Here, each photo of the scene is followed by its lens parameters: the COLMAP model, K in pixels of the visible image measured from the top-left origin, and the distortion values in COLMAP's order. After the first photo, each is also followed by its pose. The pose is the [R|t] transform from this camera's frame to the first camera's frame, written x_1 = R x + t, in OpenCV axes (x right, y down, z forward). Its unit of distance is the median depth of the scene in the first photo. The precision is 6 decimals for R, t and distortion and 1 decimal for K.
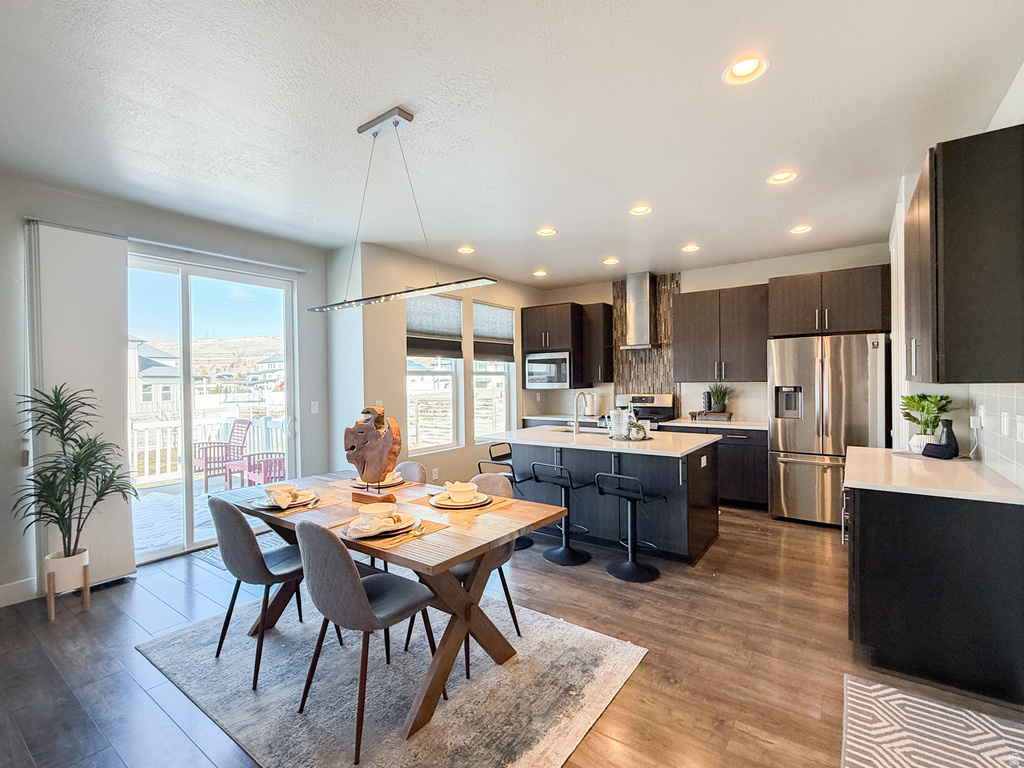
lens RADIAL K [[485.1, 0, 524.4], [0, 485.1, 389.6], [0, 0, 1]] dist [-0.000953, -0.001232]
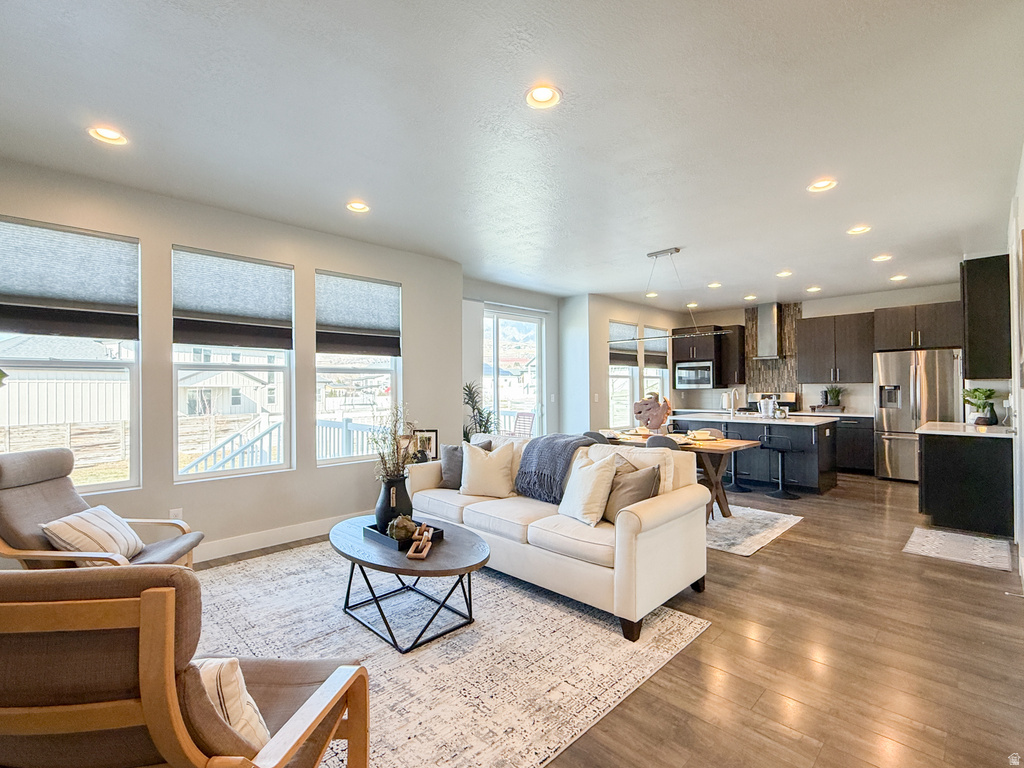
lens RADIAL K [[485.1, 0, 516.5], [0, 485.1, 388.0], [0, 0, 1]] dist [-0.000953, -0.001232]
pose [[0.984399, 0.005778, -0.175856, -0.251275], [-0.008848, 0.999822, -0.016676, 0.029314], [0.175728, 0.017972, 0.984275, -0.523290]]
